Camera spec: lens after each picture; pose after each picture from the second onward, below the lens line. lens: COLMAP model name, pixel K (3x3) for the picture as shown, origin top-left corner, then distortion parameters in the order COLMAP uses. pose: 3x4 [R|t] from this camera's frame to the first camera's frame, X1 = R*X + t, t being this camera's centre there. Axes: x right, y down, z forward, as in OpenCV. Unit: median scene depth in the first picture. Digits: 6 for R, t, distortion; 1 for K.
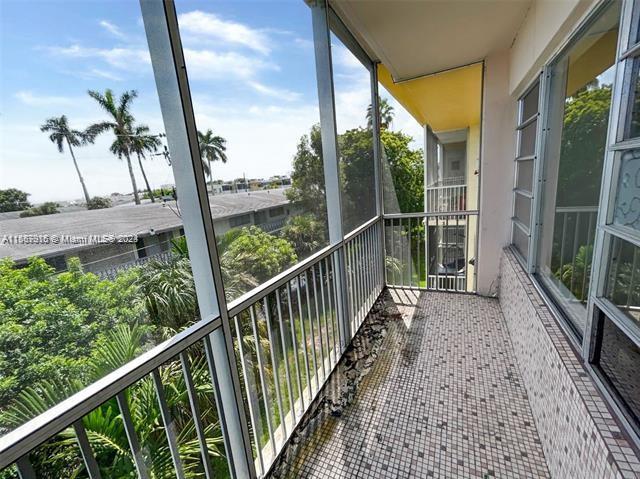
lens RADIAL K [[283.1, 0, 320.0], [0, 283.1, 239.5], [0, 0, 1]] dist [0.001420, 0.000648]
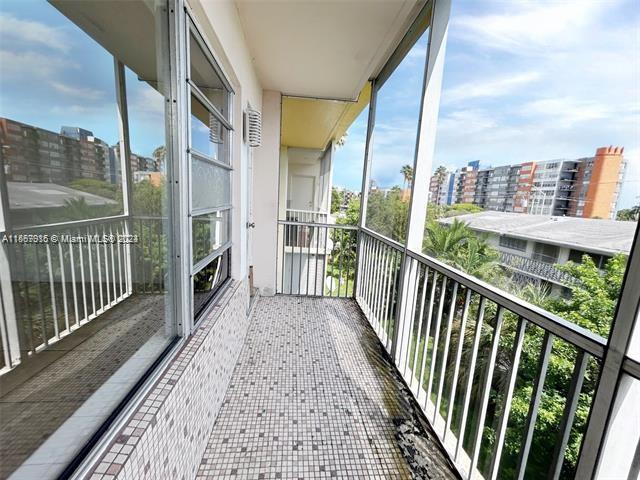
lens RADIAL K [[283.1, 0, 320.0], [0, 283.1, 240.0], [0, 0, 1]] dist [0.001420, 0.000648]
pose [[-0.859749, 0.113035, -0.498051, 0.759048], [-0.085603, 0.929509, 0.358728, -0.302206], [0.503491, 0.351051, -0.789468, 1.544213]]
